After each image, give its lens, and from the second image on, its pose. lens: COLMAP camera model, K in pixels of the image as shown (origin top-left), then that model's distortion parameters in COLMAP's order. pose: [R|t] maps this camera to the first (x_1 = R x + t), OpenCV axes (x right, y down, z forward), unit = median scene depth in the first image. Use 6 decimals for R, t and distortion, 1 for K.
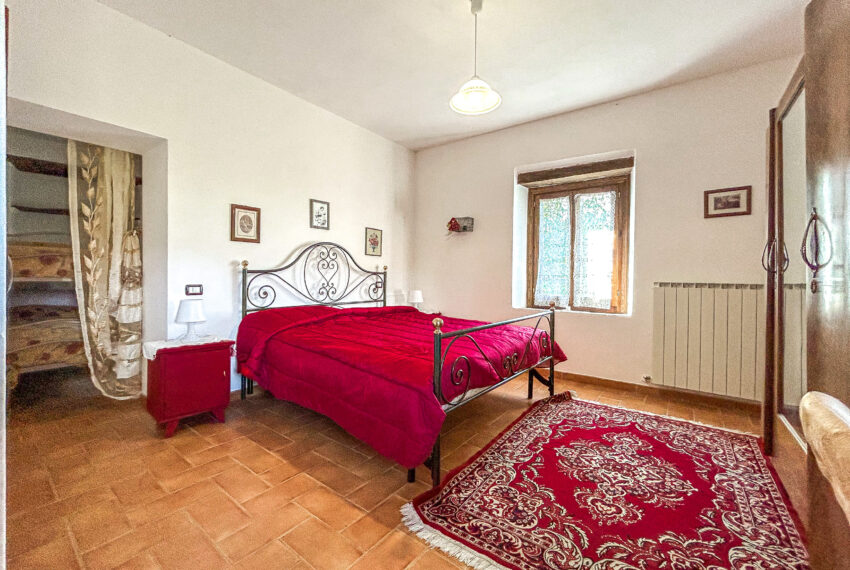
lens RADIAL K [[355.2, 0, 424.6], [0, 355.2, 270.2], [0, 0, 1]] dist [-0.002345, -0.000290]
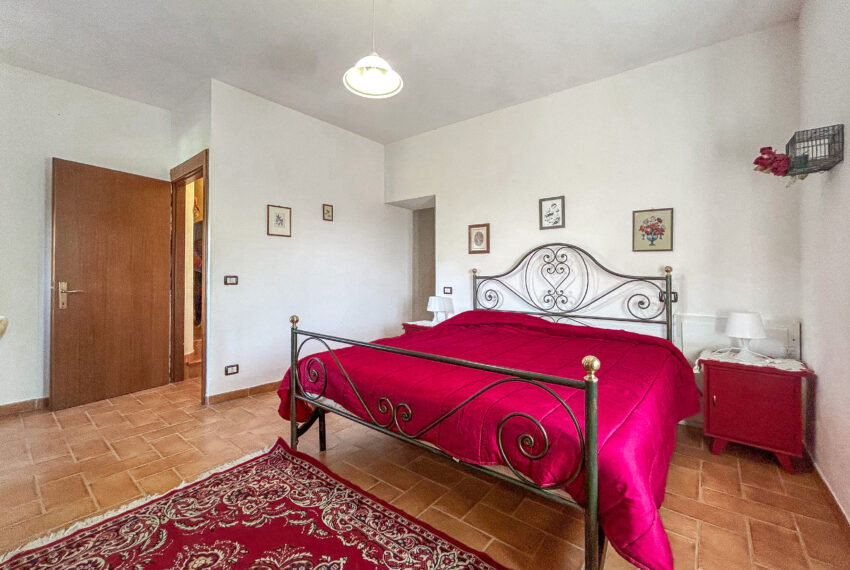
lens RADIAL K [[355.2, 0, 424.6], [0, 355.2, 270.2], [0, 0, 1]] dist [-0.002345, -0.000290]
pose [[-0.033914, -0.021030, -0.999203, 0.705196], [0.013806, 0.999673, -0.021508, 0.002365], [0.999329, -0.014524, -0.033613, 0.825567]]
